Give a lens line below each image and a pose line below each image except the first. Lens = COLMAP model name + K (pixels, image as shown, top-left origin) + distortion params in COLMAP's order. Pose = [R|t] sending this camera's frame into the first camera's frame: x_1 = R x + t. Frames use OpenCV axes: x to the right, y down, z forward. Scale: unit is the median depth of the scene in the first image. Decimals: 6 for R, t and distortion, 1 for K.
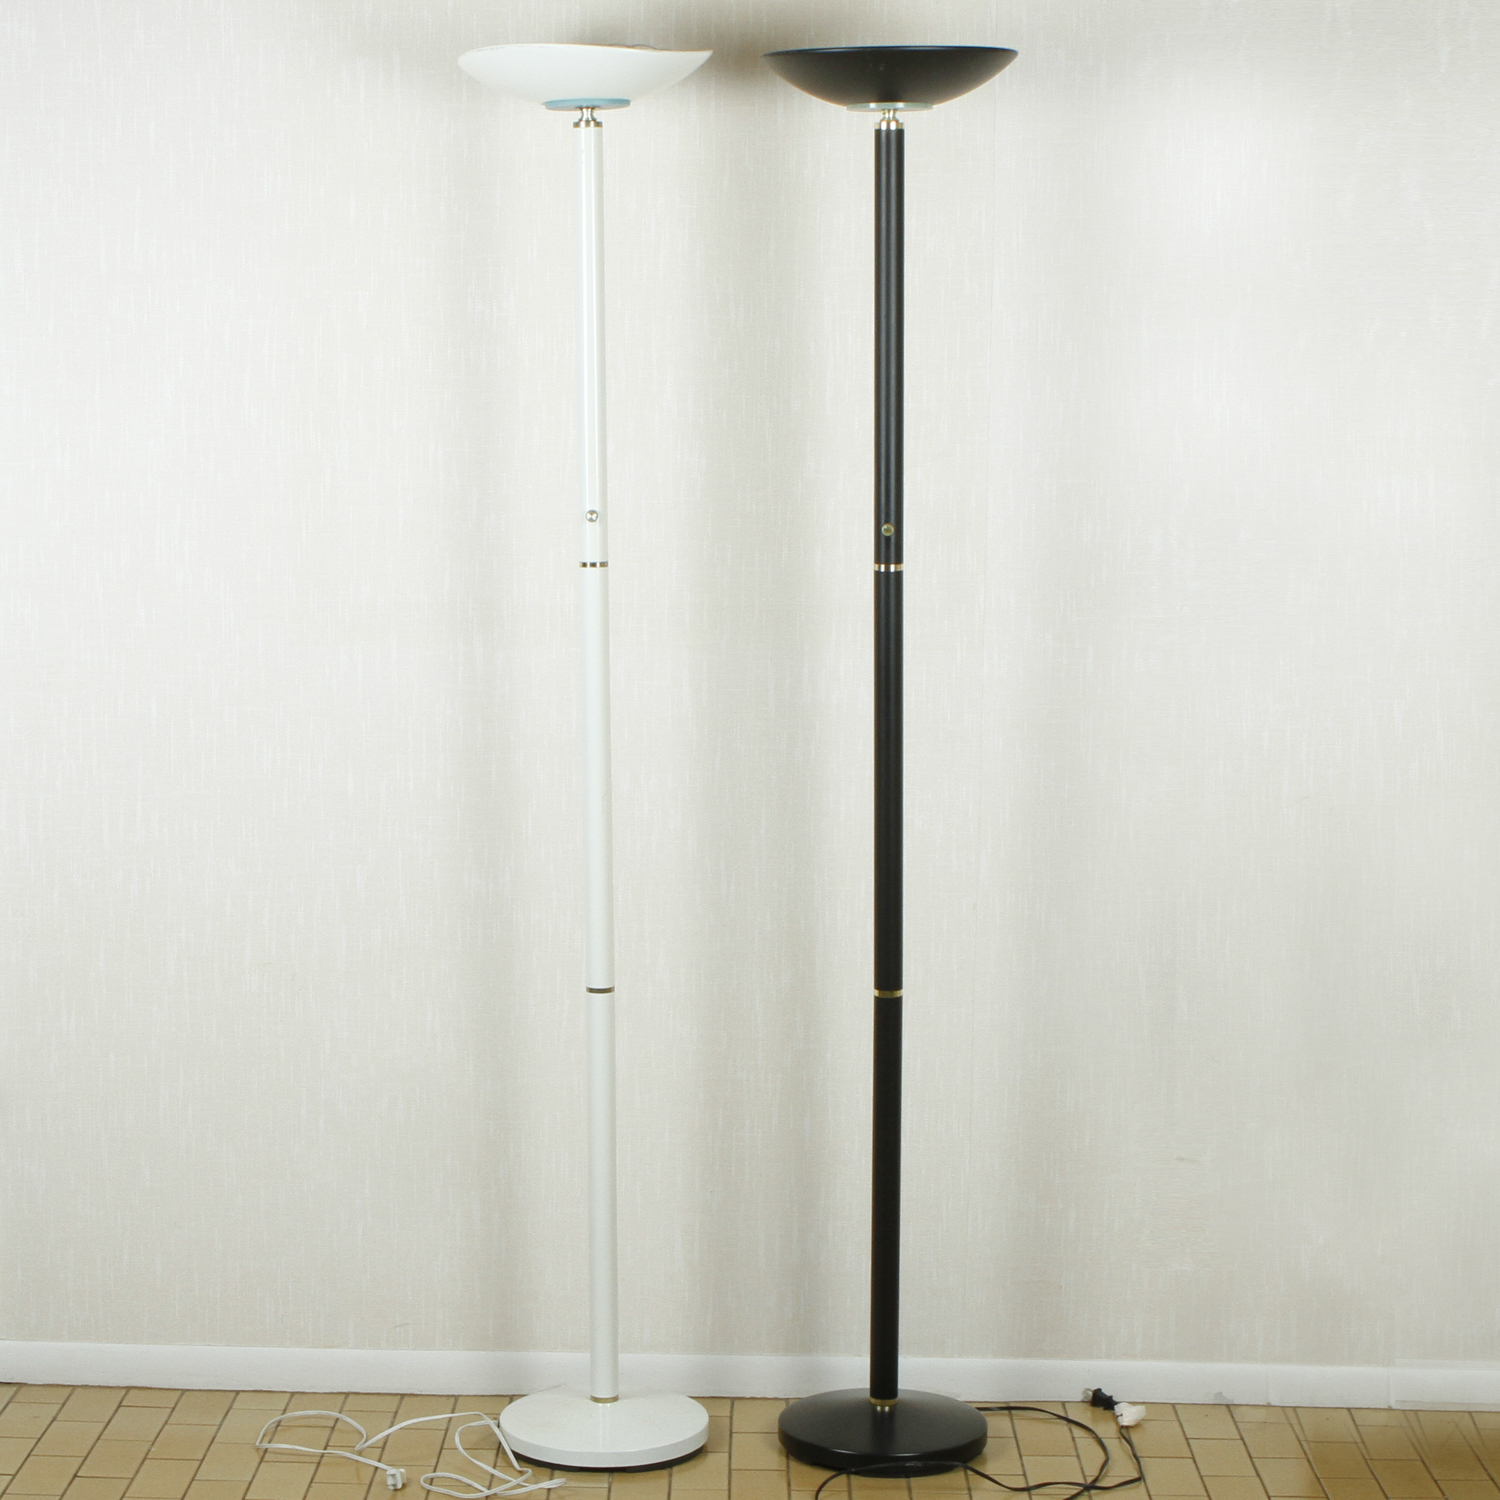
lens RADIAL K [[2861.3, 0, 750.0], [0, 2861.3, 750.0], [0, 0, 1]] dist [0.017473, -0.054382]
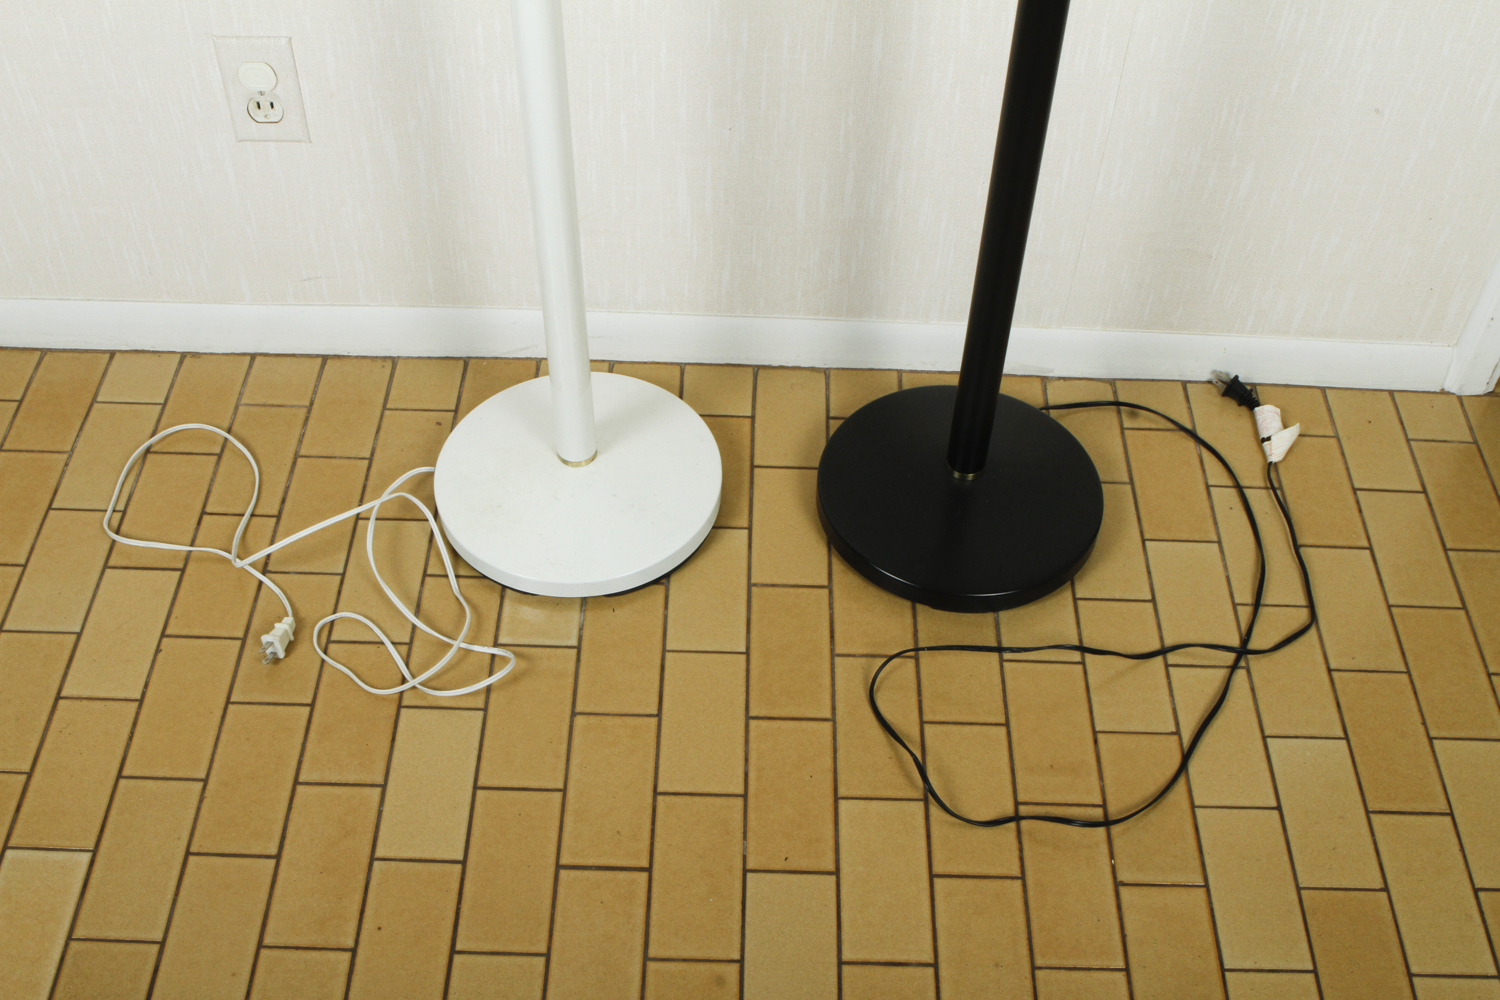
lens RADIAL K [[1655.4, 0, 750.0], [0, 1655.4, 500.0], [0, 0, 1]] dist [-0.139865, 0.193410]
pose [[0.999757, 0.021999, 0.001711, -0.007588], [-0.017813, 0.758862, 0.651008, -0.033846], [0.013023, -0.650880, 0.759069, 0.652693]]
